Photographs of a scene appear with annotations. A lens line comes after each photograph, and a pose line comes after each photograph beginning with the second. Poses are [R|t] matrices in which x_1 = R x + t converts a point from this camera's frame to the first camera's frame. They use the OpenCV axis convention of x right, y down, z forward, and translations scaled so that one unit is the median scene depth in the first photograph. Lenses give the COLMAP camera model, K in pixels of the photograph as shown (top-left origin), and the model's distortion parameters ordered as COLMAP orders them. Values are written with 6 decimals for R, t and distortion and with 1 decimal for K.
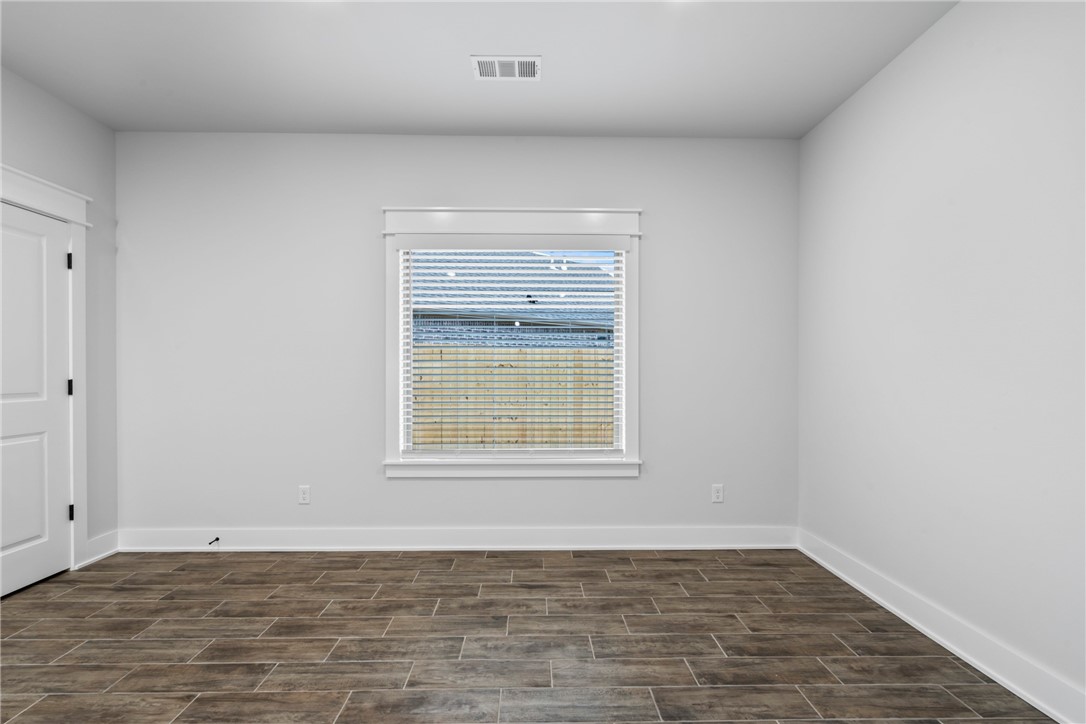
lens RADIAL K [[494.9, 0, 539.2], [0, 494.9, 374.6], [0, 0, 1]] dist [-0.001775, -0.000071]
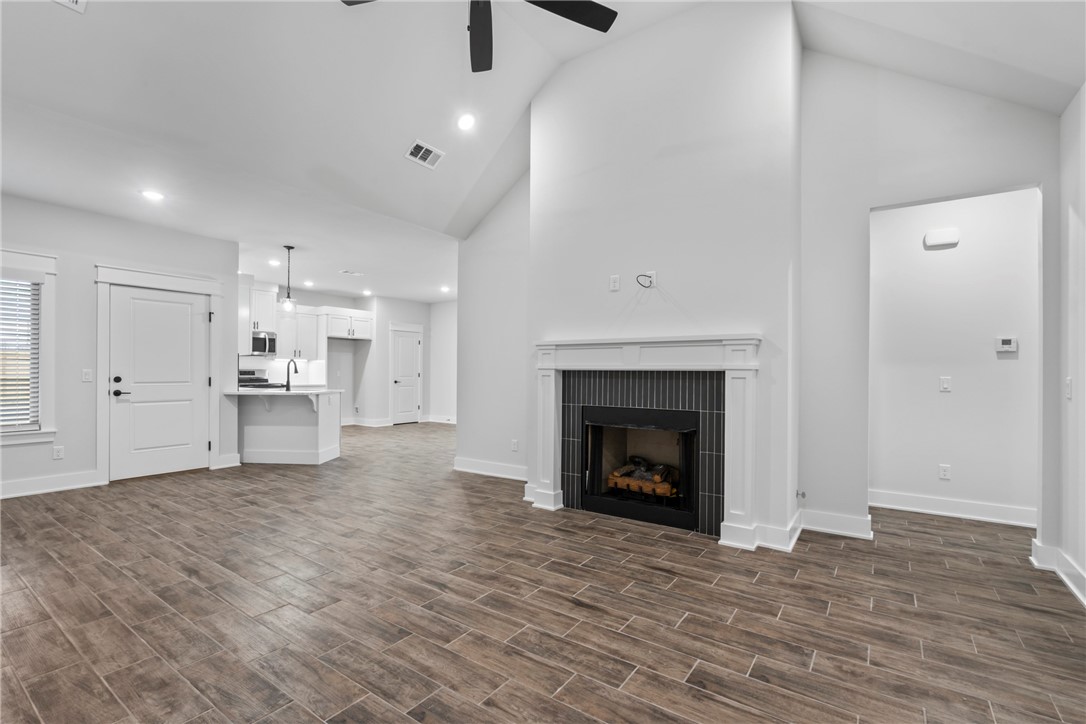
lens RADIAL K [[495.0, 0, 541.0], [0, 495.0, 365.0], [0, 0, 1]] dist [-0.000892, 0.000379]
pose [[0.805833, -0.001207, -0.592142, 2.416472], [-0.014237, 0.999669, -0.021414, 0.017015], [0.591972, 0.025686, 0.805549, -1.785648]]
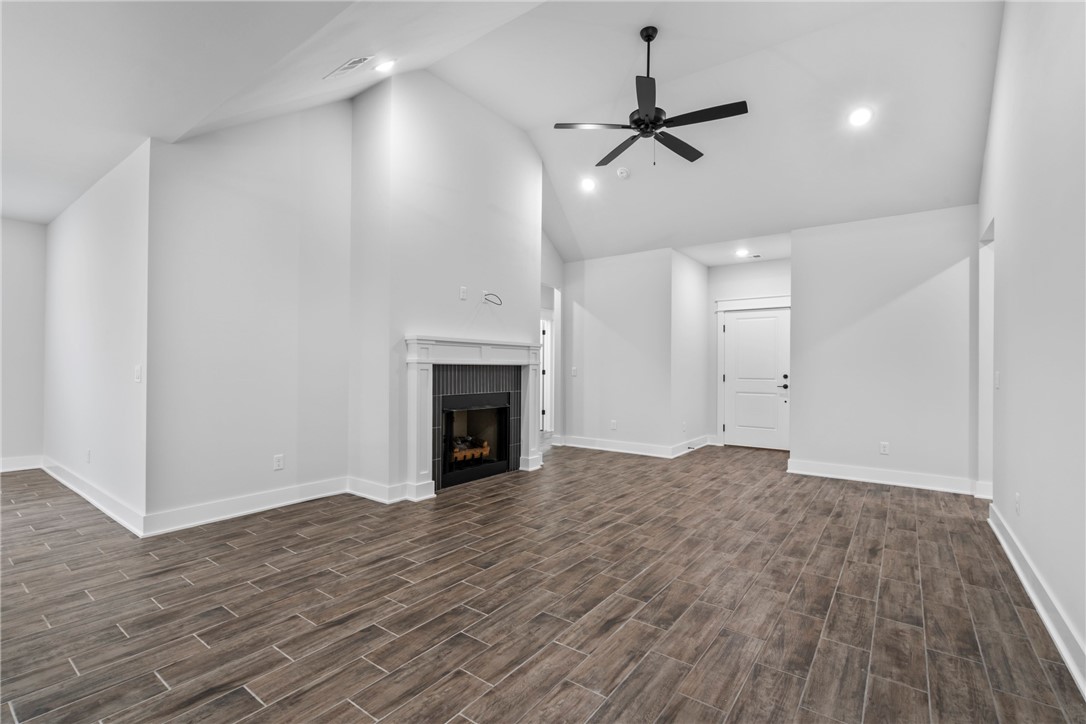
lens RADIAL K [[495.0, 0, 541.0], [0, 495.0, 365.0], [0, 0, 1]] dist [-0.000892, 0.000379]
pose [[0.603879, 0.010040, 0.797013, 0.303625], [0.000407, 0.999917, -0.012905, 0.023739], [-0.797076, 0.008117, 0.603824, -1.775119]]
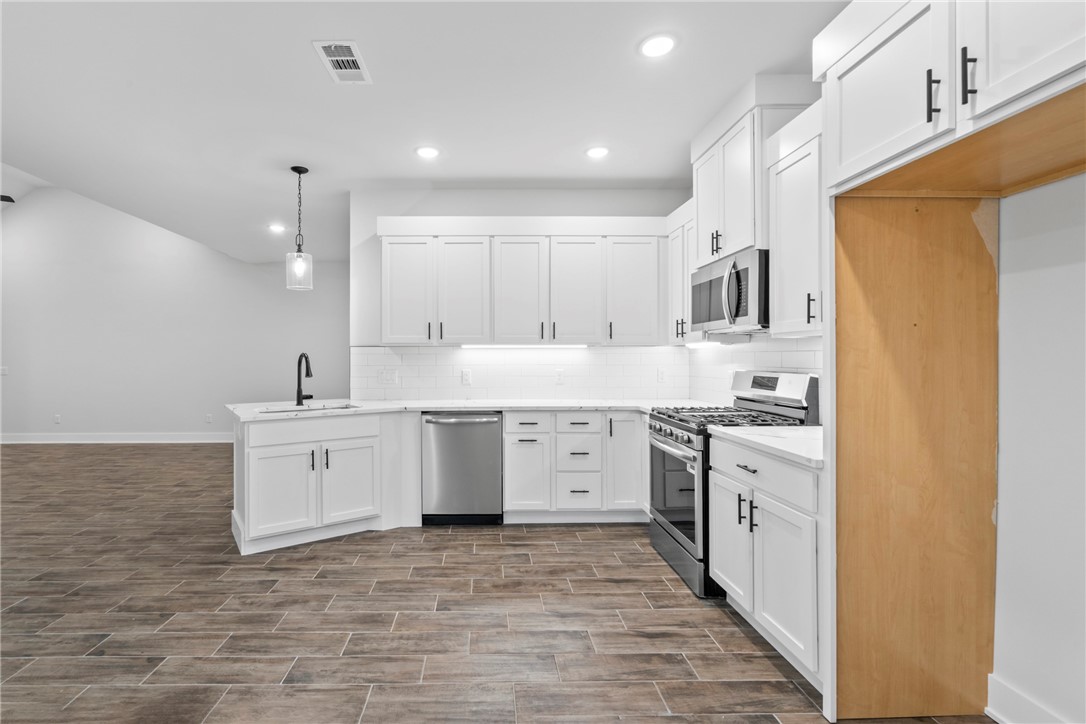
lens RADIAL K [[498.2, 0, 485.8], [0, 498.2, 355.7], [0, 0, 1]] dist [-0.003131, -0.000042]
pose [[-0.999871, 0.004676, 0.015337, -0.670504], [0.004739, 0.999981, 0.004052, -0.043144], [-0.015318, 0.004124, -0.999874, 0.972095]]
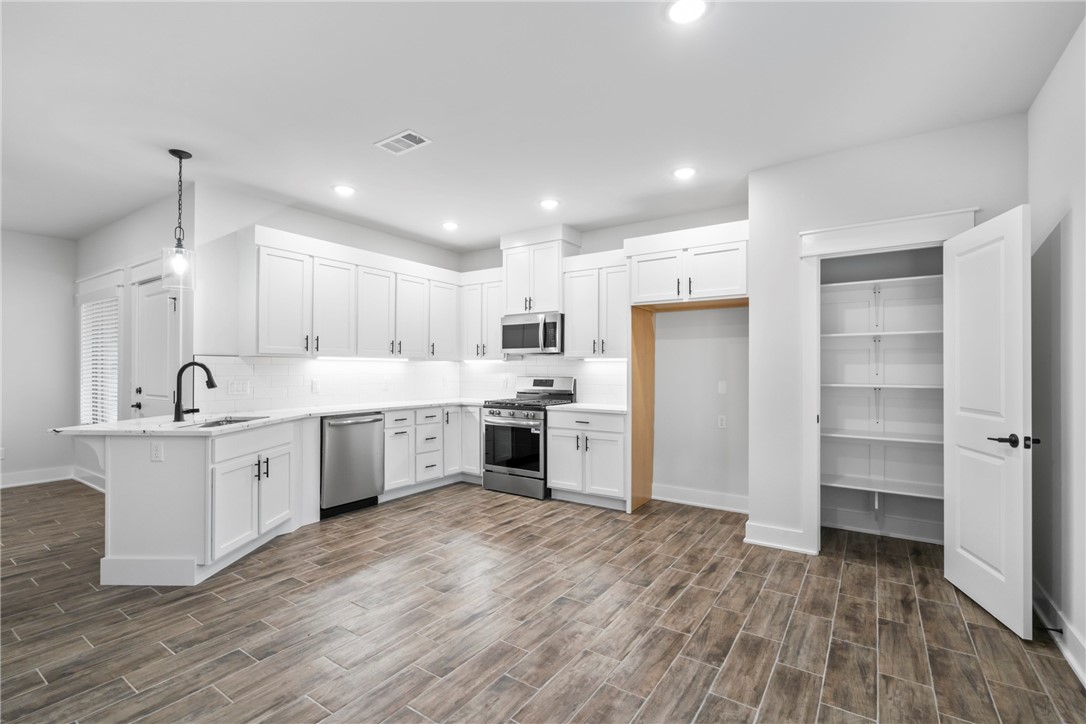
lens RADIAL K [[495.0, 0, 541.0], [0, 495.0, 365.0], [0, 0, 1]] dist [-0.000892, 0.000379]
pose [[-0.580611, -0.007156, -0.814150, 0.436510], [-0.008234, 0.999962, -0.002918, -0.043013], [0.814140, 0.005009, -0.580648, 1.025586]]
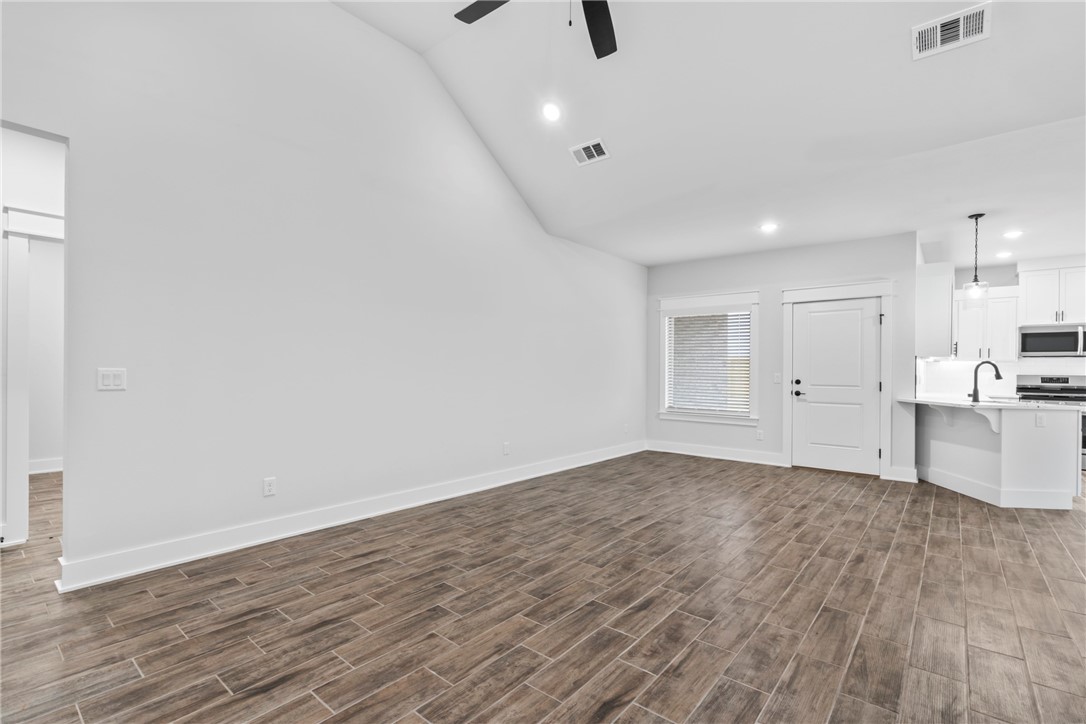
lens RADIAL K [[488.7, 0, 533.0], [0, 488.7, 372.7], [0, 0, 1]] dist [-0.002883, -0.000162]
pose [[-0.662534, -0.002403, -0.749028, 2.468614], [-0.017299, 0.999777, 0.012093, 0.004941], [0.748832, 0.020969, -0.662428, -0.568032]]
